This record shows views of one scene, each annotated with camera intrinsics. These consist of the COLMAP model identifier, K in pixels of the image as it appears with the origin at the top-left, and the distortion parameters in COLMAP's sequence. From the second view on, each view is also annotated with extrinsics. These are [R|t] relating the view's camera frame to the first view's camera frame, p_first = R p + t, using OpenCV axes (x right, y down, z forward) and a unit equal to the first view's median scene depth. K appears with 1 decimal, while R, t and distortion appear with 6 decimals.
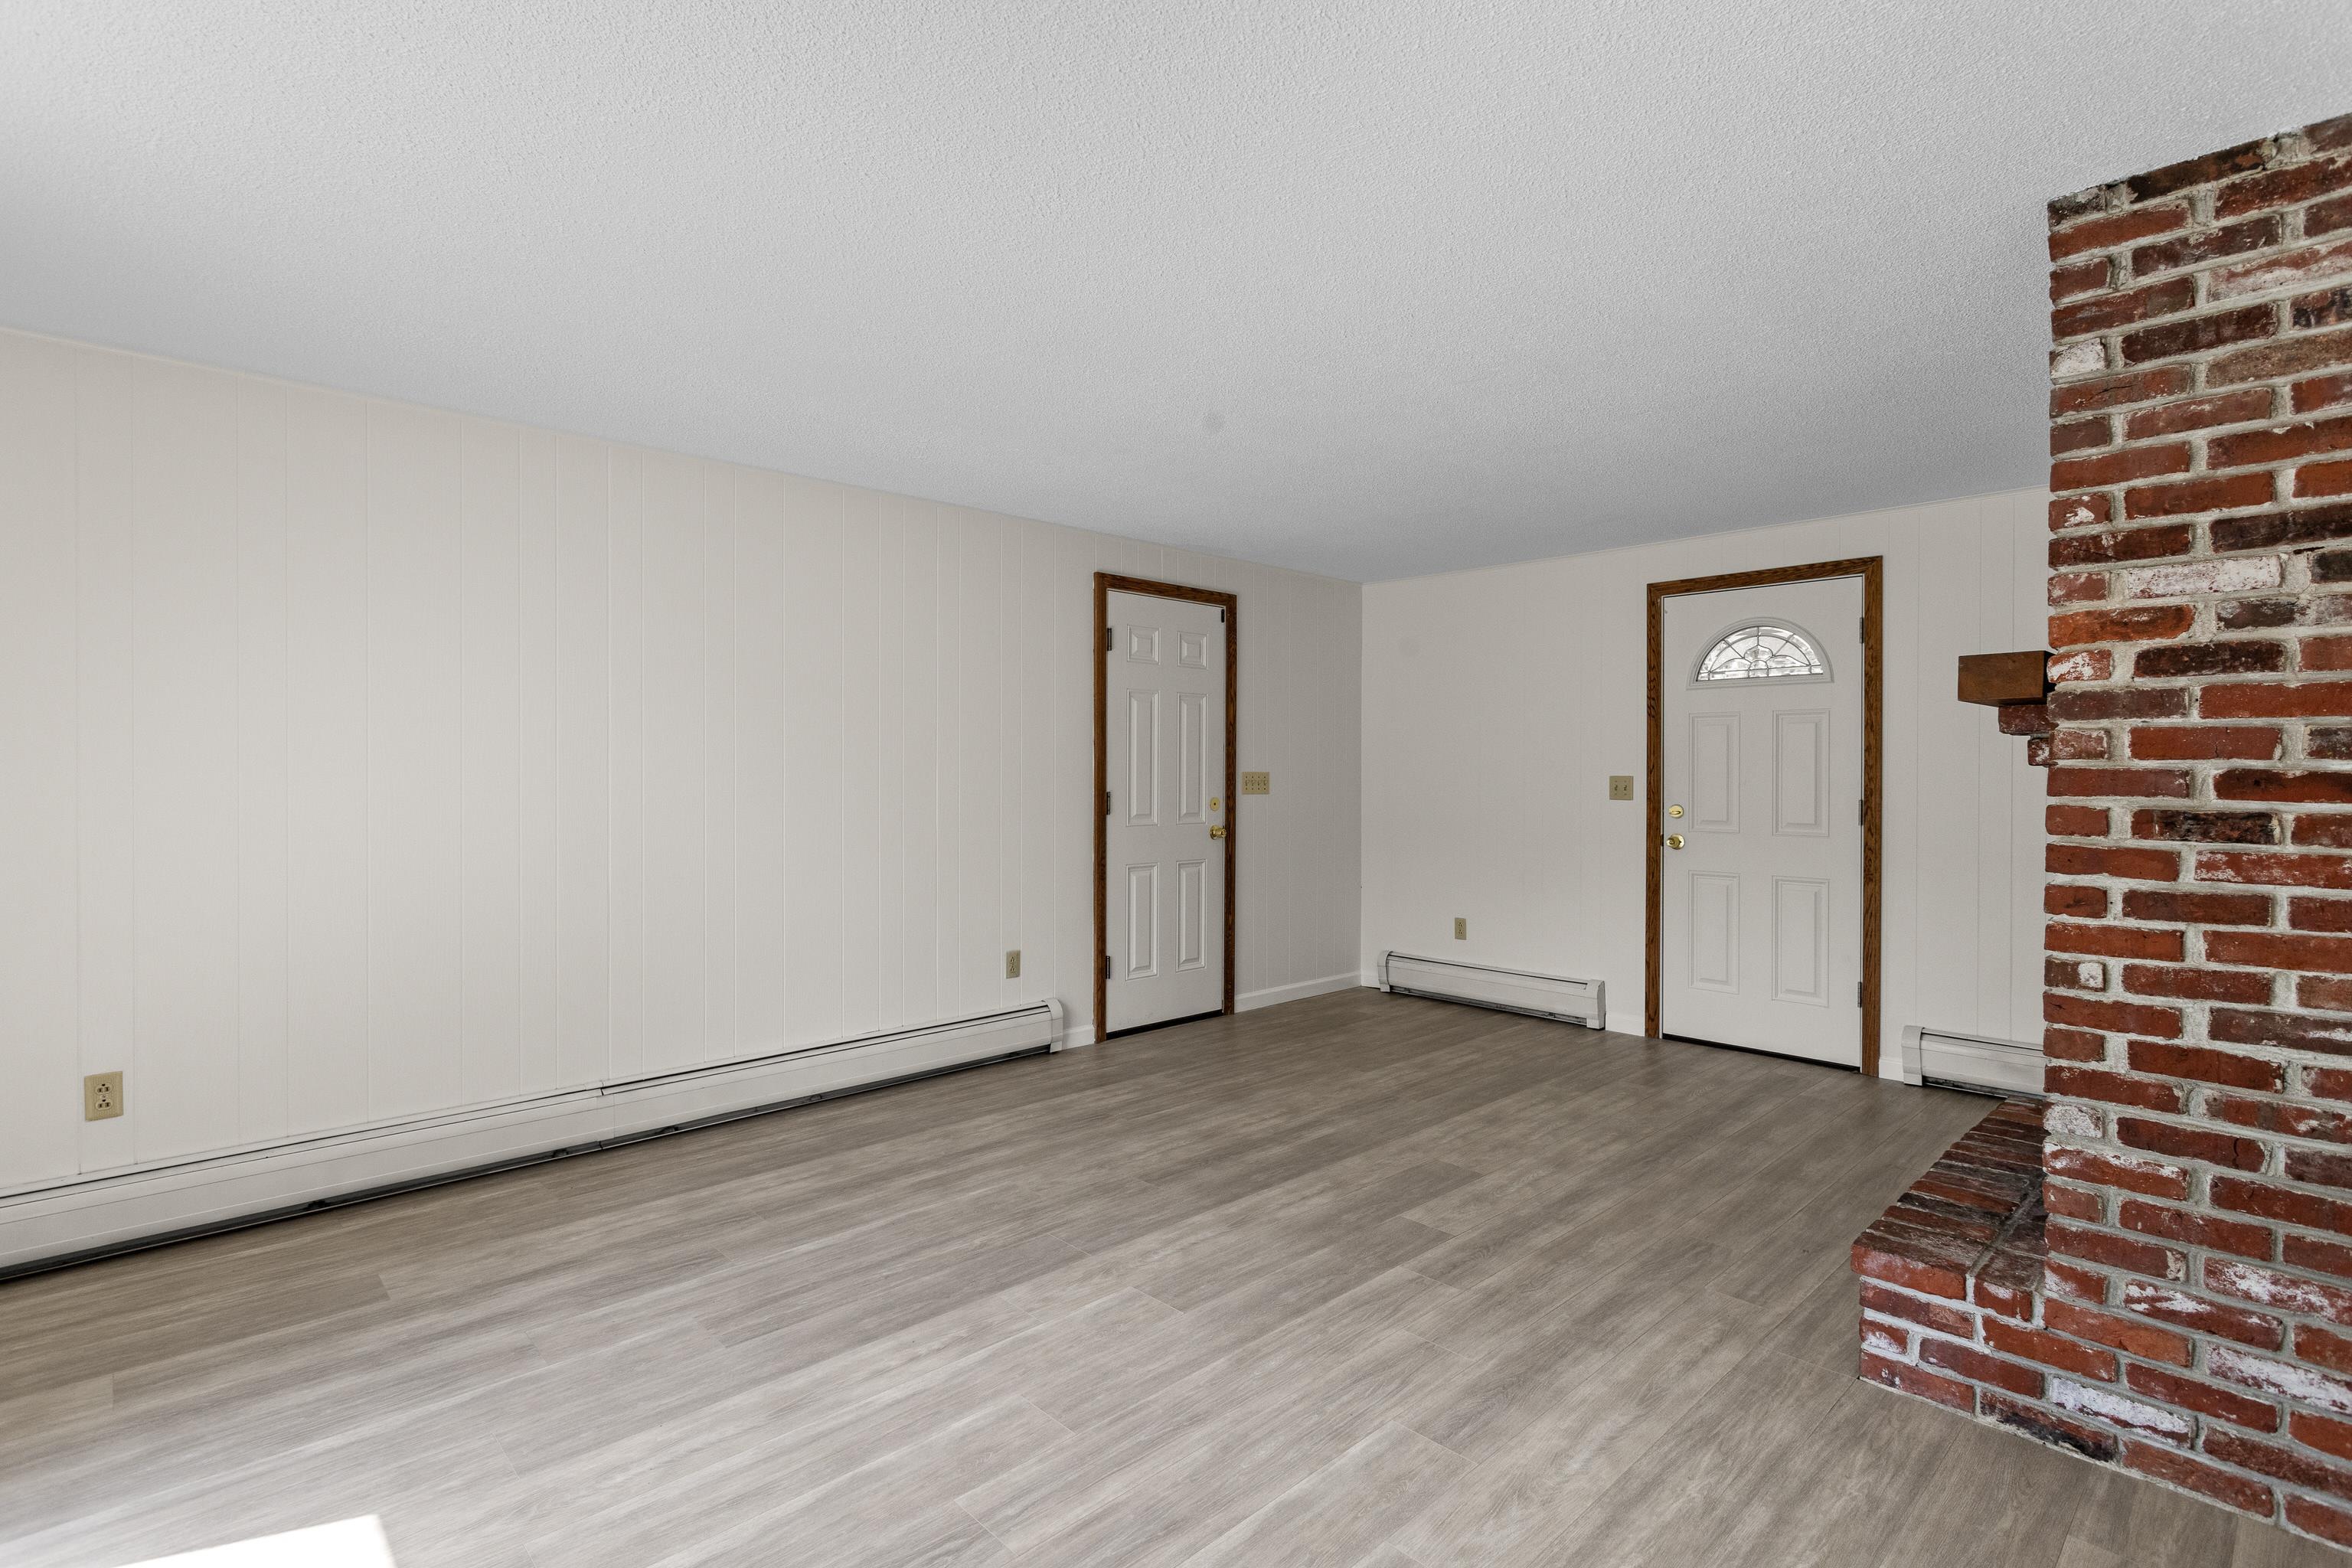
lens RADIAL K [[1115.8, 0, 1187.4], [0, 1115.8, 783.2], [0, 0, 1]] dist [0.000986, -0.000821]
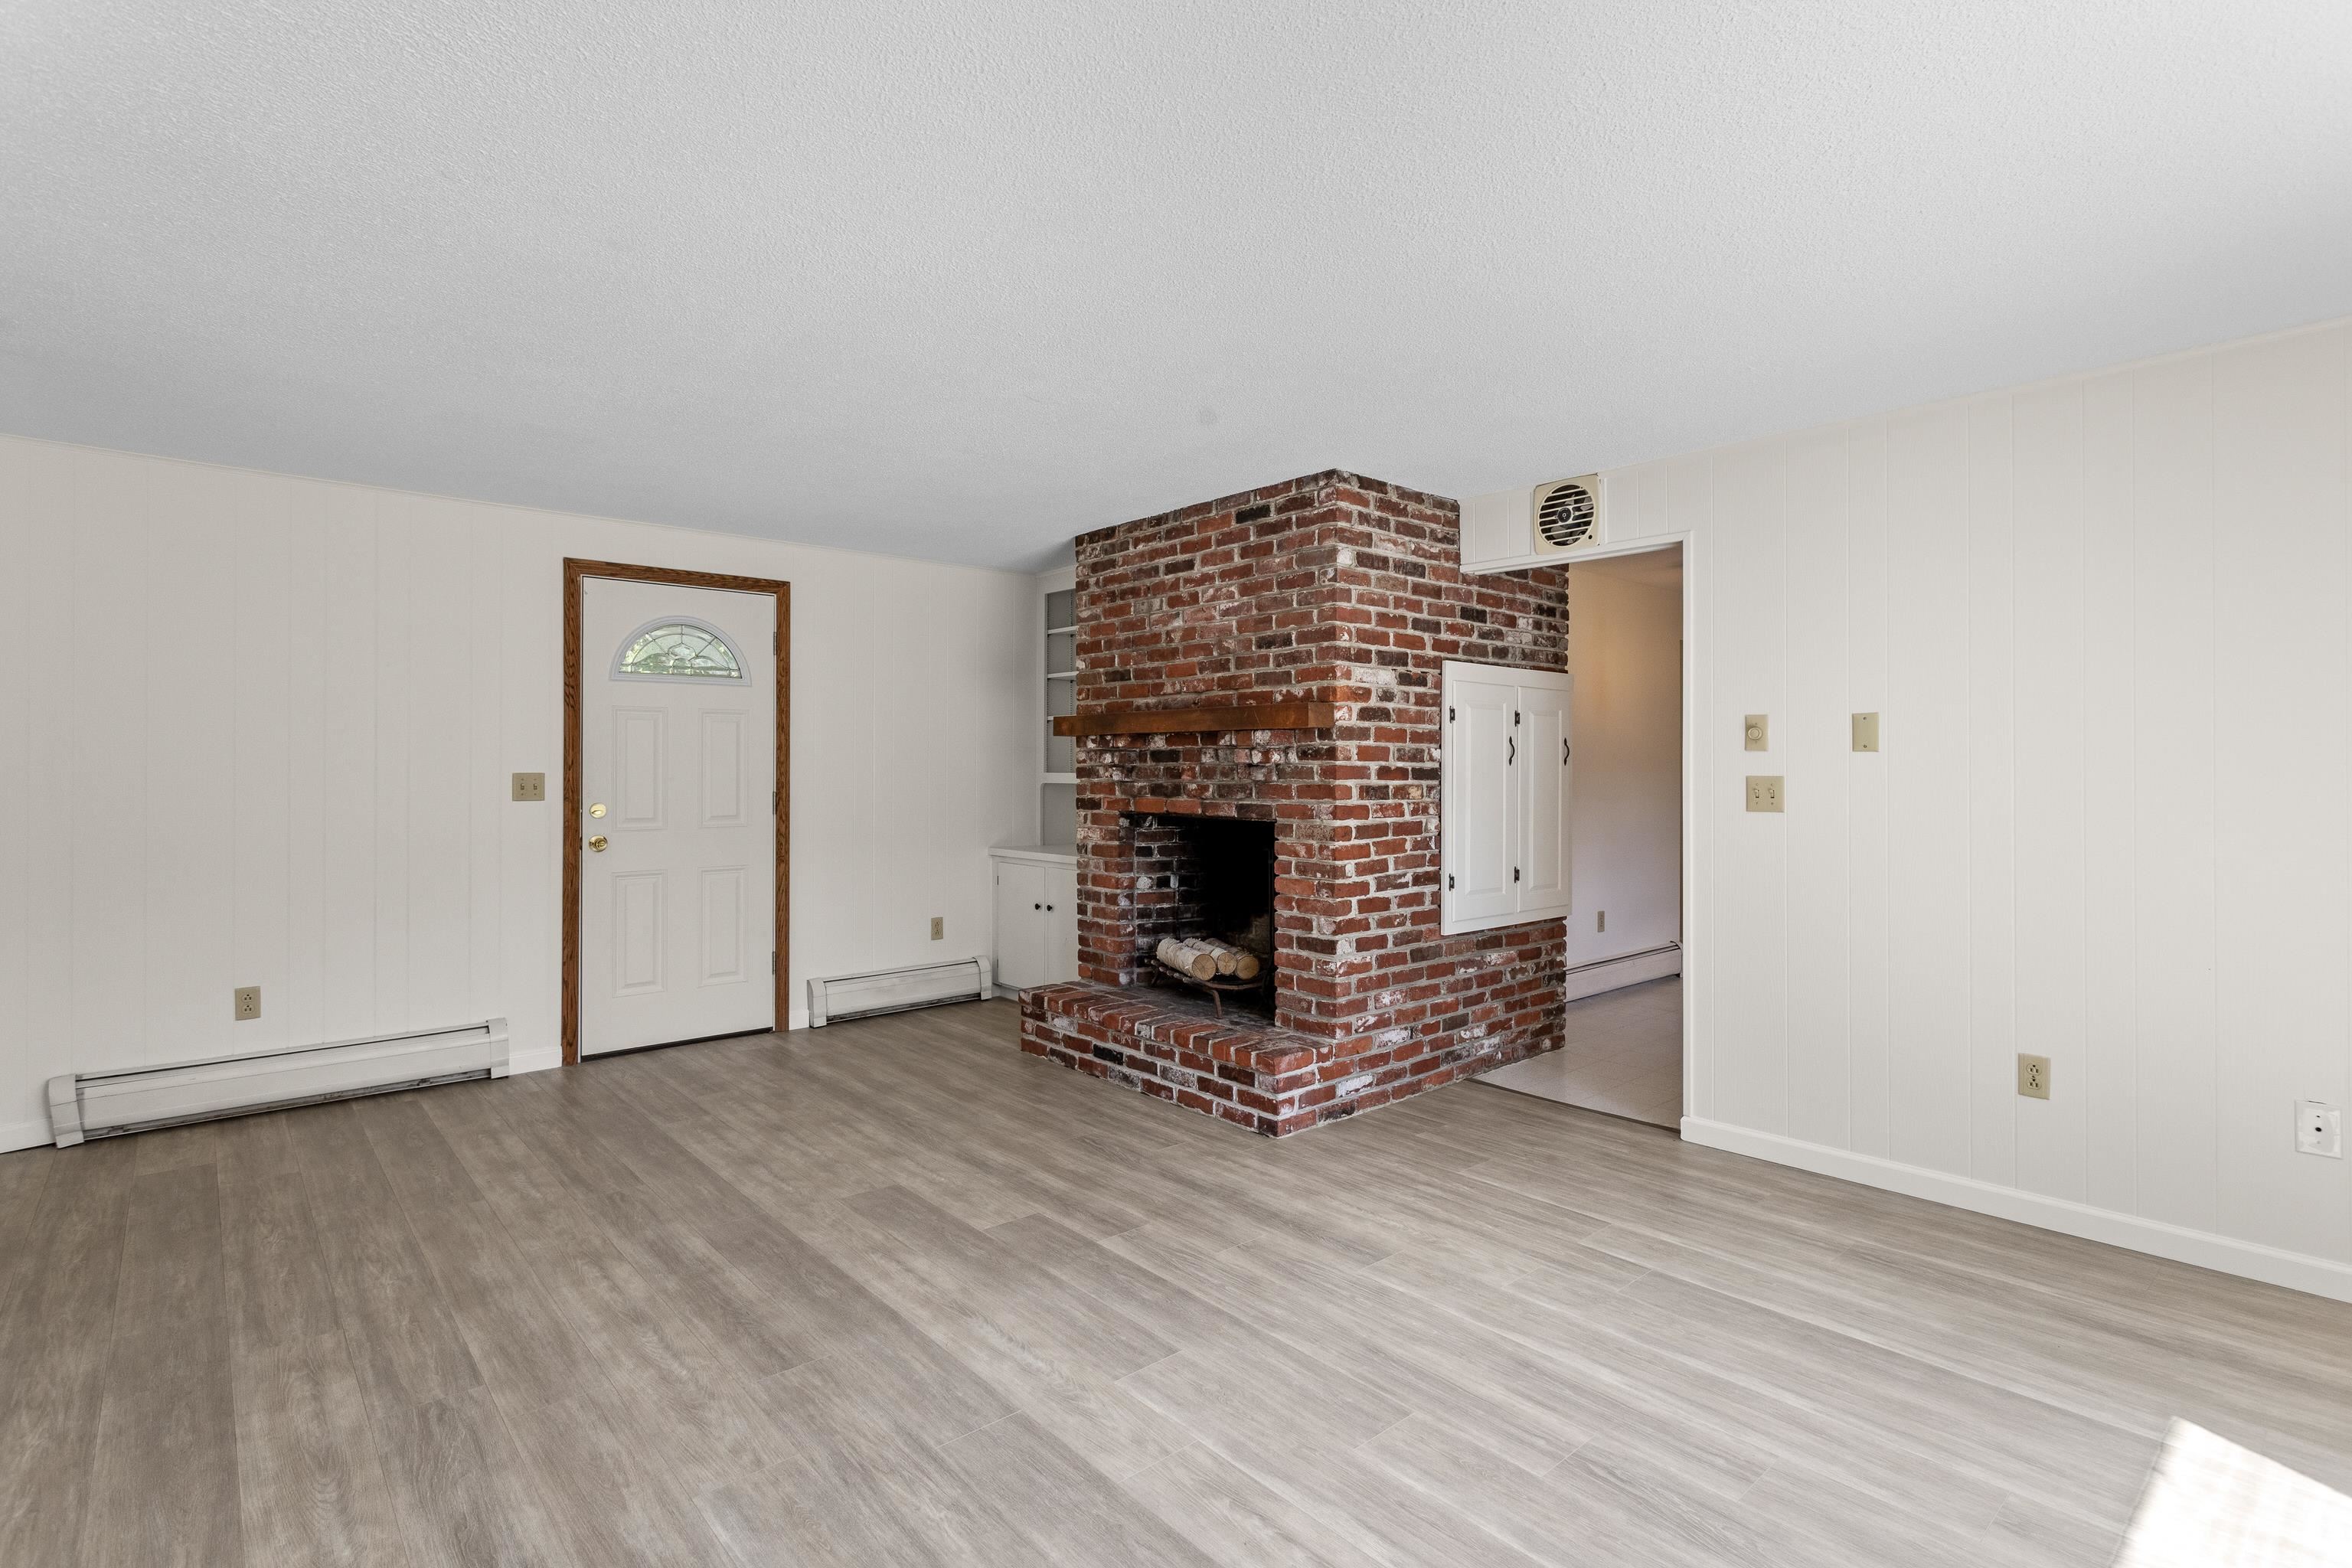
lens RADIAL K [[1115.8, 0, 1186.9], [0, 1115.8, 771.0], [0, 0, 1]] dist [0.000986, -0.000821]
pose [[0.046453, -0.006149, 0.998902, -0.896287], [0.011791, 0.999915, 0.005607, -0.013790], [-0.998851, 0.011517, 0.046521, 0.911707]]
